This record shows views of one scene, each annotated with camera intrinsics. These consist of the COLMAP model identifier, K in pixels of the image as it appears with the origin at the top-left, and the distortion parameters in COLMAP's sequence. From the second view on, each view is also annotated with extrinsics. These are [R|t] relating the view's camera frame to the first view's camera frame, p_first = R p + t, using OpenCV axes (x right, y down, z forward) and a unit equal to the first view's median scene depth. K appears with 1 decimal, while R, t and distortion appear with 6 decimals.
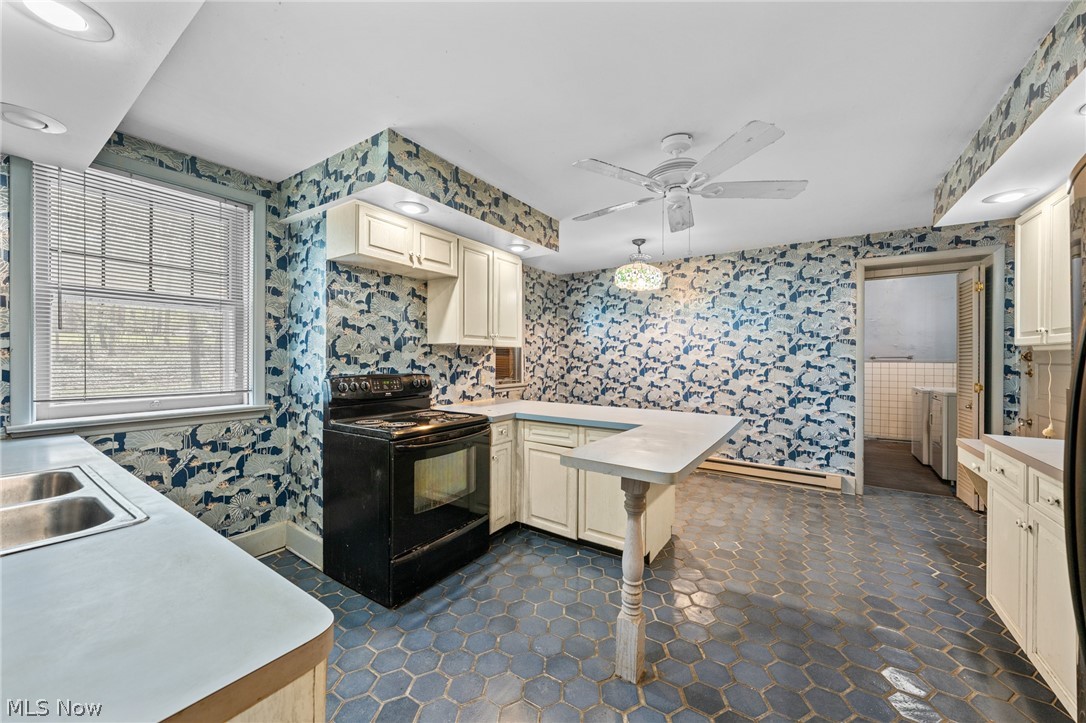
lens RADIAL K [[396.4, 0, 549.9], [0, 396.4, 360.4], [0, 0, 1]] dist [0.001392, 0.000298]
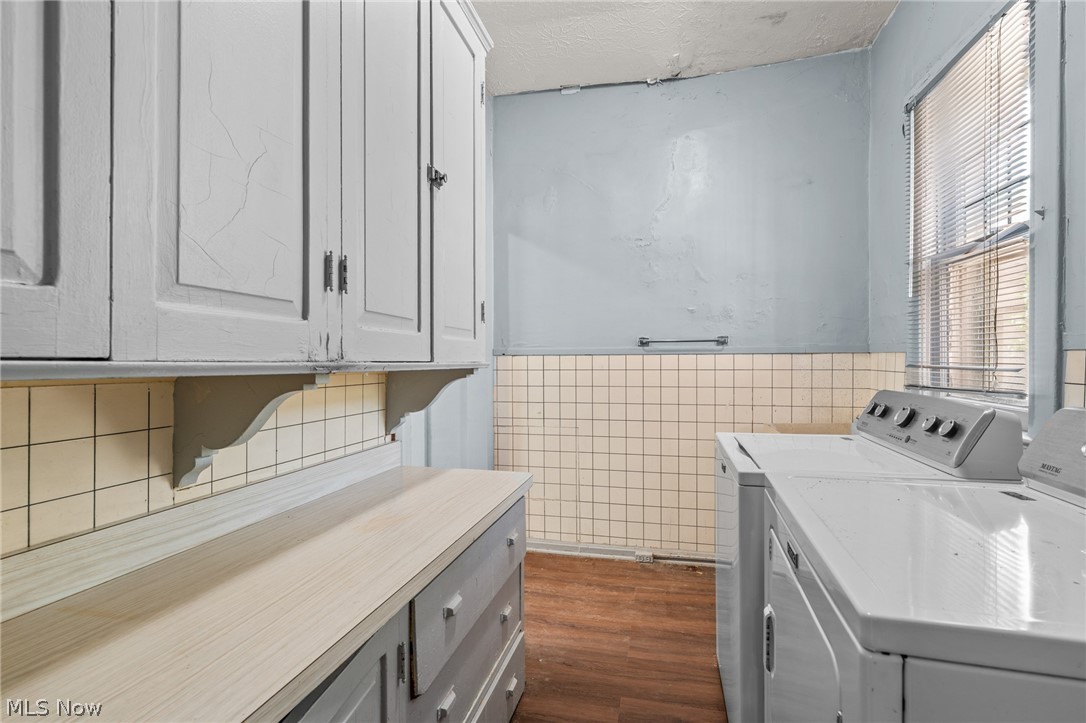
lens RADIAL K [[523.6, 0, 543.0], [0, 523.6, 359.3], [0, 0, 1]] dist [-0.000727, -0.000017]
pose [[0.934281, -0.003793, 0.356516, 0.757673], [0.004686, 0.999988, -0.001640, 0.013637], [-0.356506, 0.003203, 0.934288, 0.790673]]
